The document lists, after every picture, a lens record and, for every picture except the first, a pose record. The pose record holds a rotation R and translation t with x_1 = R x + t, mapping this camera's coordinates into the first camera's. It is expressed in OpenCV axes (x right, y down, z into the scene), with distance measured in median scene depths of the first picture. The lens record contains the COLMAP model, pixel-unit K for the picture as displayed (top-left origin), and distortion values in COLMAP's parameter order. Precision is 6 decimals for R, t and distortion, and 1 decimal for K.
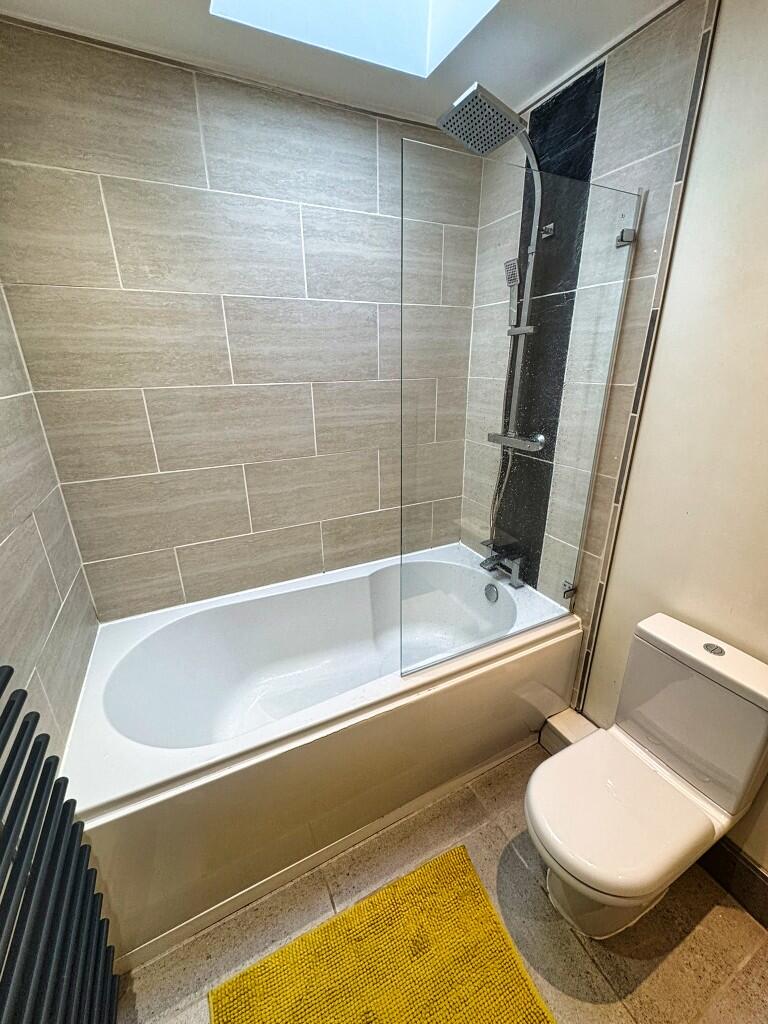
lens RADIAL K [[407.0, 0, 380.9], [0, 407.0, 508.7], [0, 0, 1]] dist [-0.001583, 0.000479]
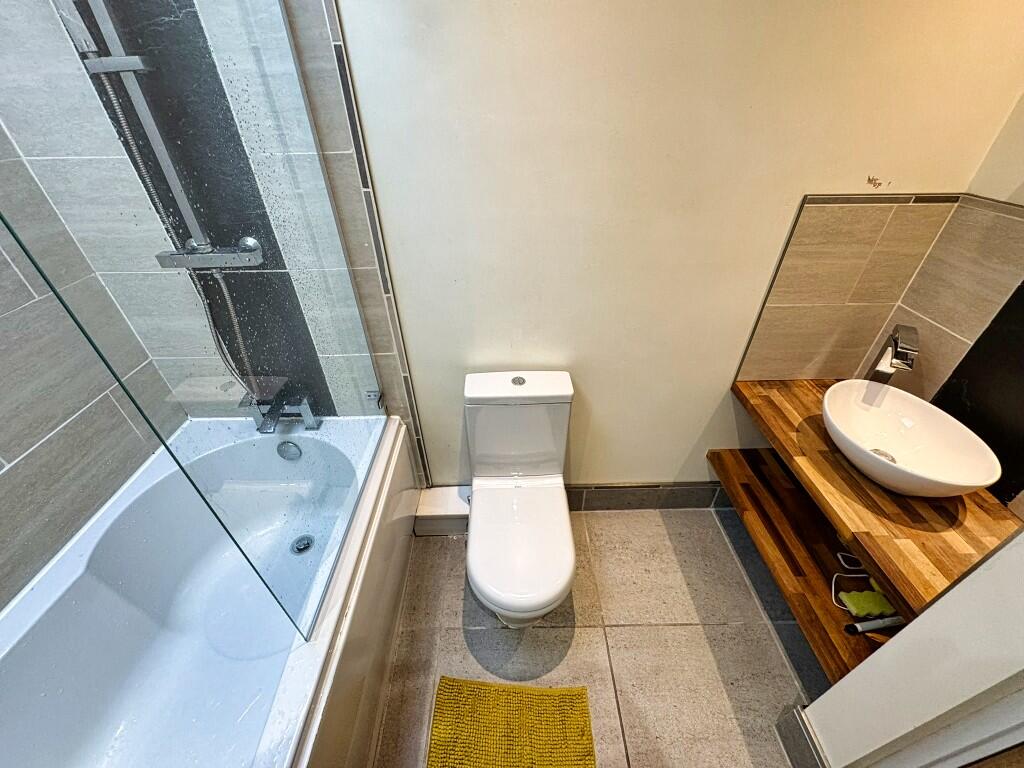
lens RADIAL K [[407.0, 0, 511.6], [0, 407.0, 383.5], [0, 0, 1]] dist [-0.001583, 0.000479]
pose [[0.429588, -0.525829, 0.734138, -0.065859], [0.321319, 0.848778, 0.419917, -0.117443], [-0.843924, 0.055501, 0.533583, 0.251966]]
